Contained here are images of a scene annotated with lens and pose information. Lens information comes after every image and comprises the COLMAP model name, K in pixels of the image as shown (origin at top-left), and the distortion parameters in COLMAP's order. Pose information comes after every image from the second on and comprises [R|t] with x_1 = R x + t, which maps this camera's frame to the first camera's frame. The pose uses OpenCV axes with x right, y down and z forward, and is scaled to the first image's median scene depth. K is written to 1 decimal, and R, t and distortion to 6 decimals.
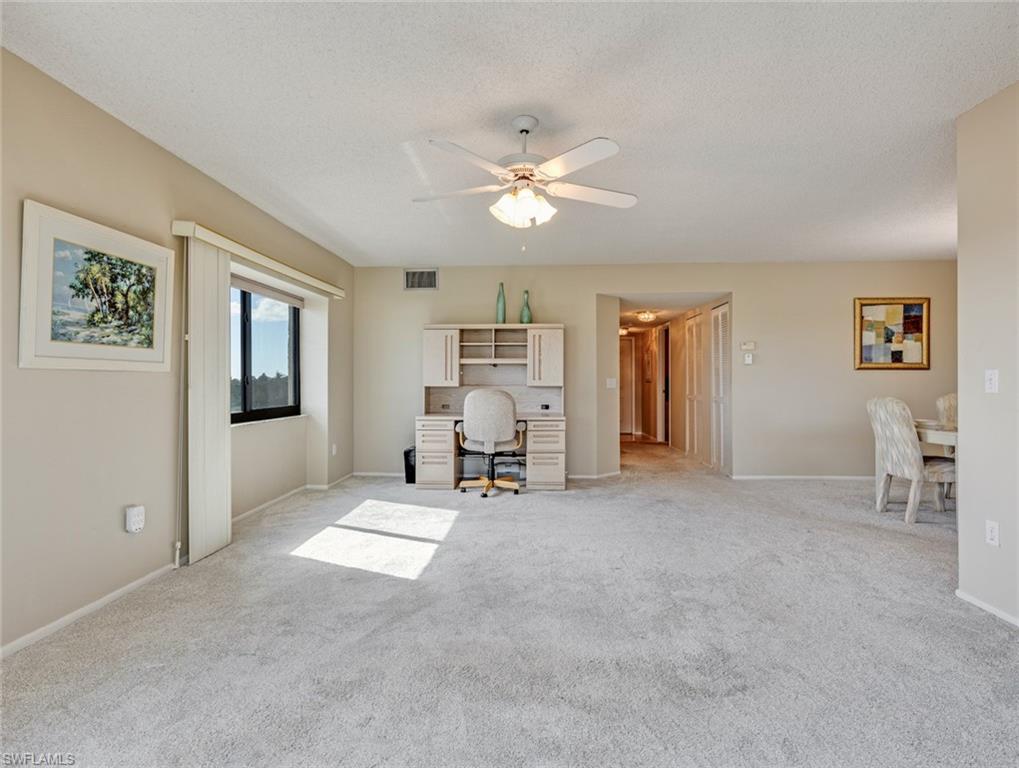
lens RADIAL K [[518.4, 0, 513.6], [0, 518.4, 379.9], [0, 0, 1]] dist [0.009067, -0.001476]
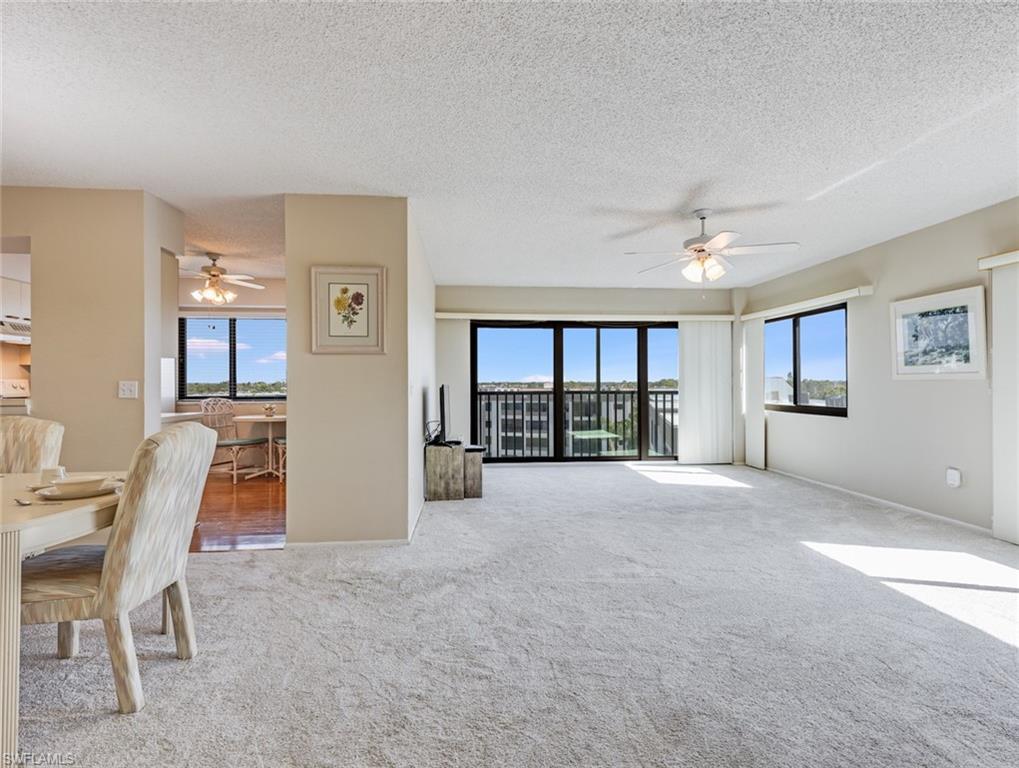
lens RADIAL K [[518.4, 0, 513.6], [0, 518.4, 379.9], [0, 0, 1]] dist [0.009067, -0.001476]
pose [[-0.990872, 0.001387, -0.134796, 0.383618], [0.002532, 0.999962, -0.008322, -0.003294], [0.134780, -0.008587, -0.990838, 1.211641]]
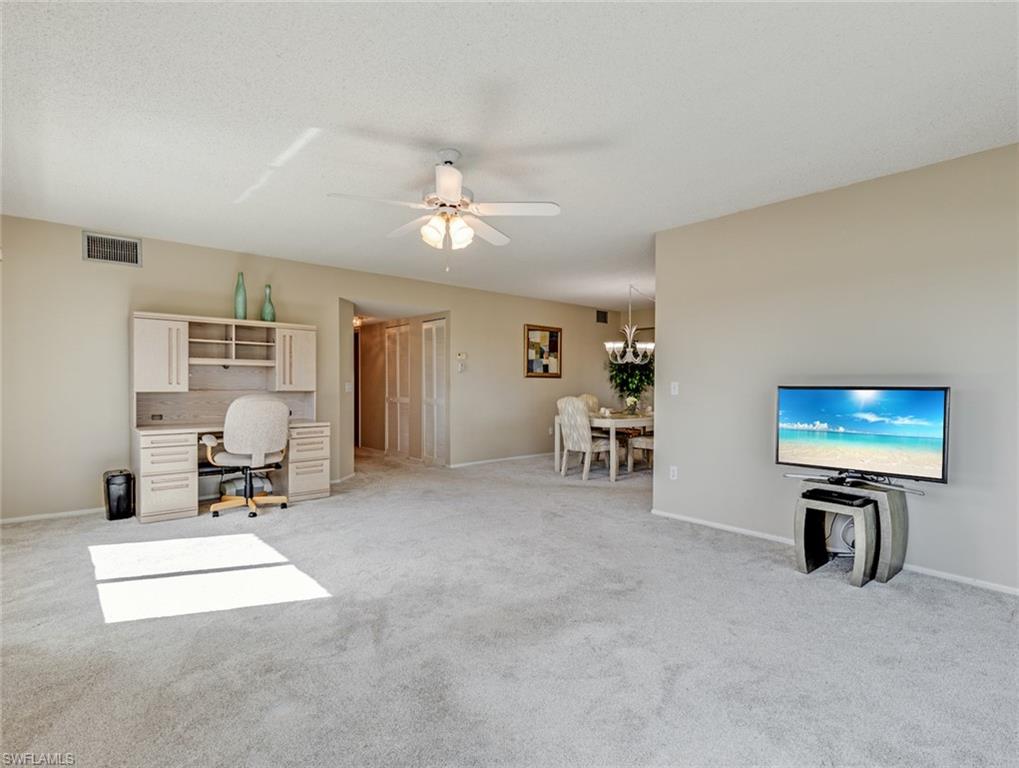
lens RADIAL K [[520.8, 0, 517.3], [0, 520.8, 398.1], [0, 0, 1]] dist [0.006713, 0.000045]
pose [[0.716409, -0.014915, 0.697521, -0.330632], [-0.006850, 0.999573, 0.028409, -0.004743], [-0.697647, -0.025130, 0.716001, 0.047314]]
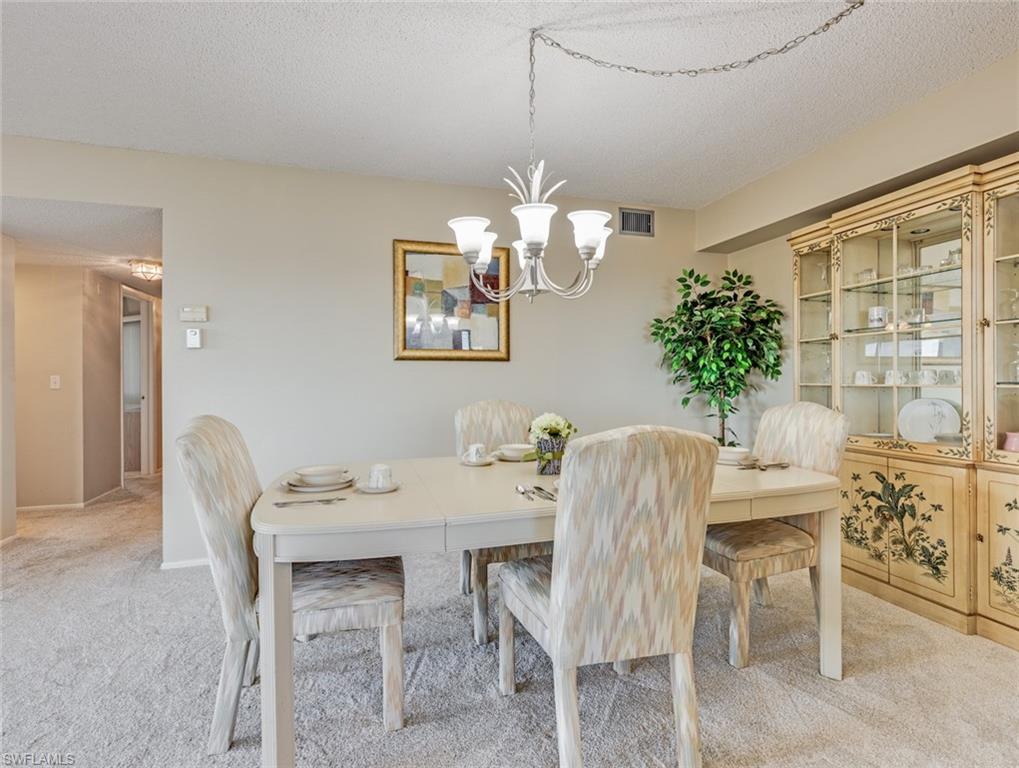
lens RADIAL K [[518.4, 0, 513.6], [0, 518.4, 379.9], [0, 0, 1]] dist [0.009067, -0.001476]
pose [[0.942002, -0.004737, 0.335573, 0.642223], [0.003982, 0.999988, 0.002938, 0.002037], [-0.335582, -0.001432, 0.942010, 0.434523]]
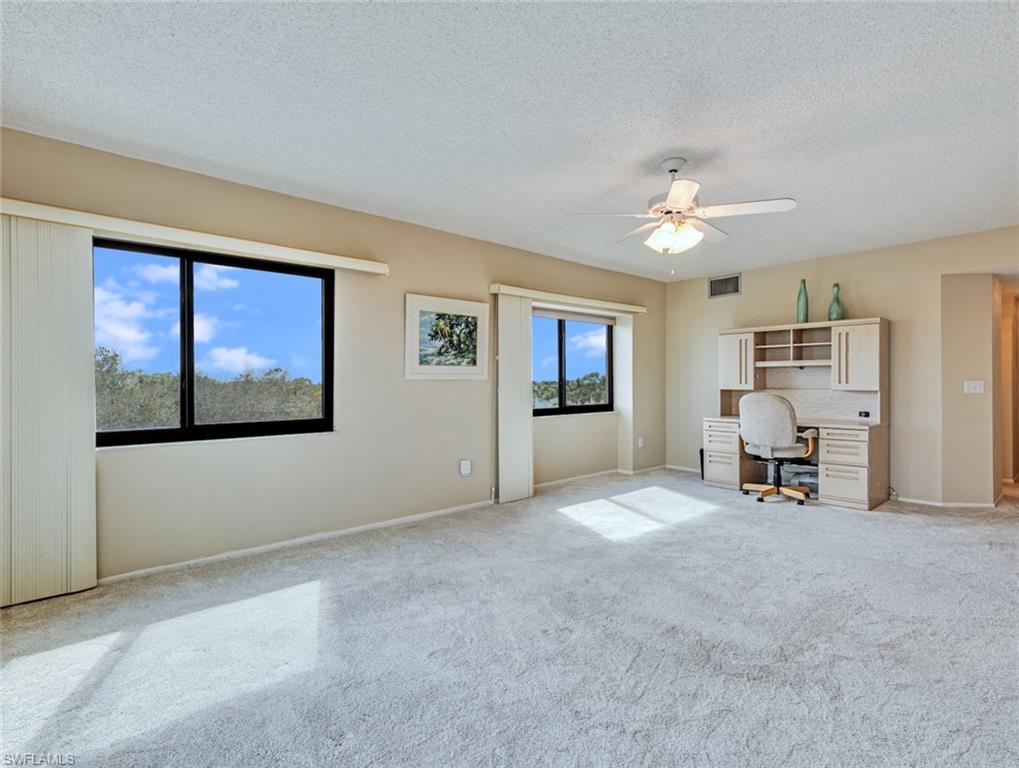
lens RADIAL K [[518.4, 0, 513.6], [0, 518.4, 379.9], [0, 0, 1]] dist [0.009067, -0.001476]
pose [[0.700924, -0.005935, -0.713212, 0.303077], [0.004659, 0.999982, -0.003742, -0.005132], [0.713221, -0.000700, 0.700939, -0.033409]]
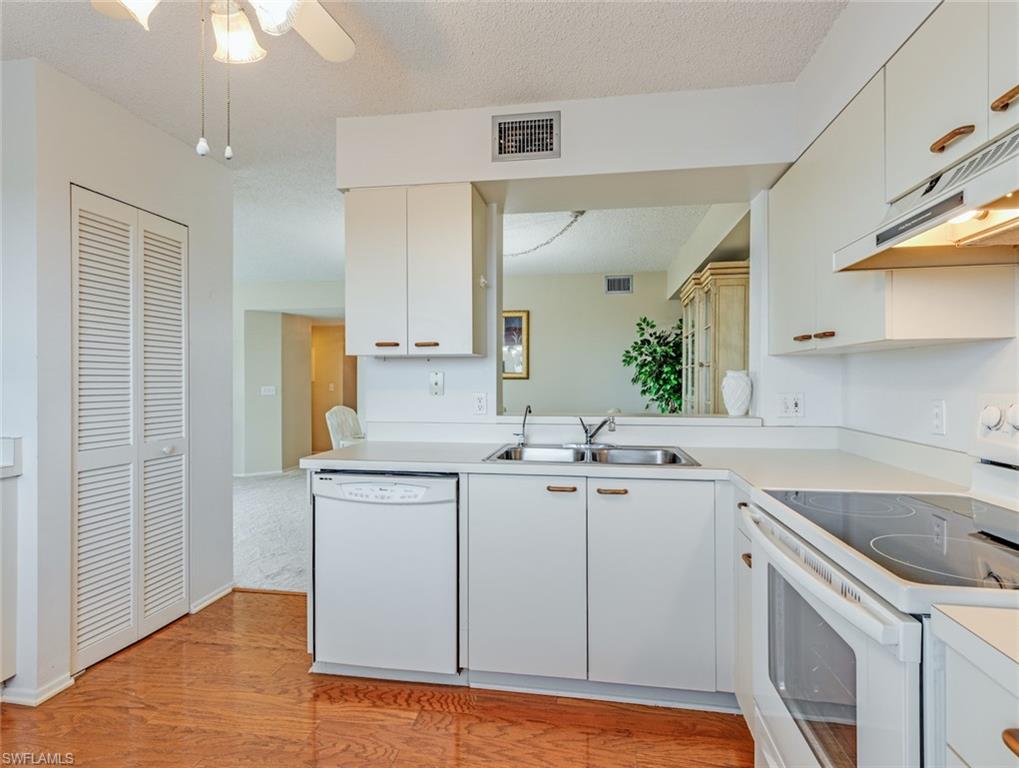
lens RADIAL K [[518.4, 0, 513.6], [0, 518.4, 379.9], [0, 0, 1]] dist [0.009067, -0.001476]
pose [[0.993903, -0.001842, -0.110245, 0.962596], [0.001915, 0.999998, 0.000559, -0.021037], [0.110244, -0.000767, 0.993904, -0.041816]]
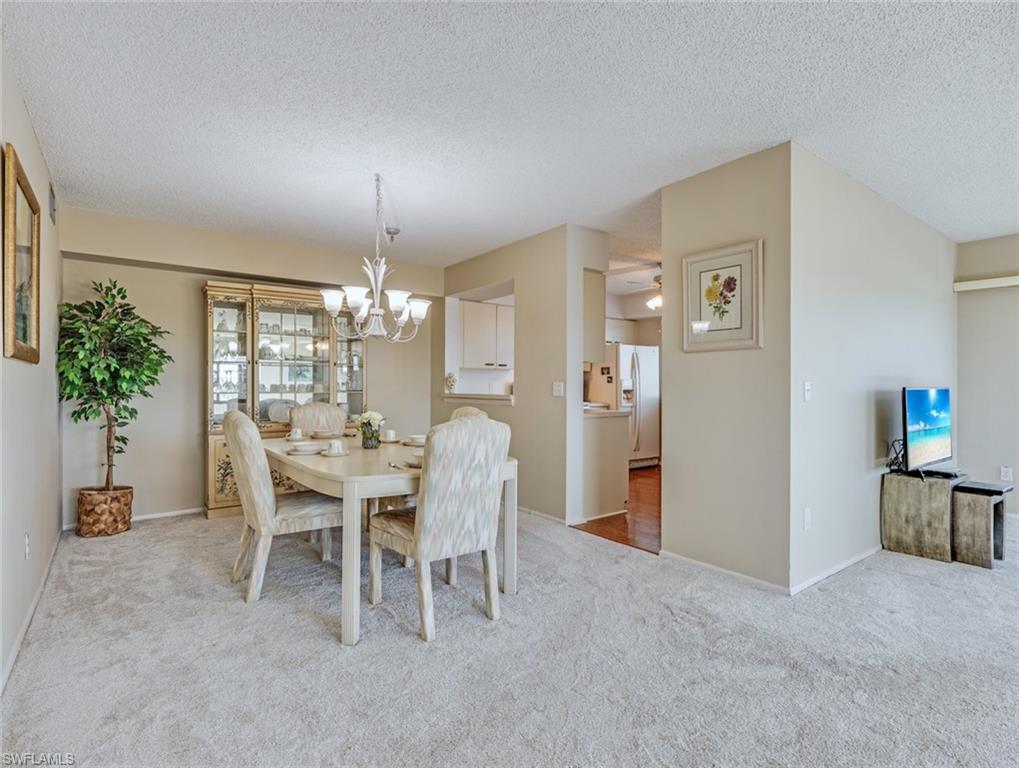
lens RADIAL K [[515.8, 0, 515.1], [0, 515.8, 387.2], [0, 0, 1]] dist [0.009399, -0.000531]
pose [[-0.643723, -0.004967, 0.765242, 0.207189], [-0.004649, 0.999986, 0.002579, -0.002563], [-0.765244, -0.001898, -0.643737, 1.059168]]
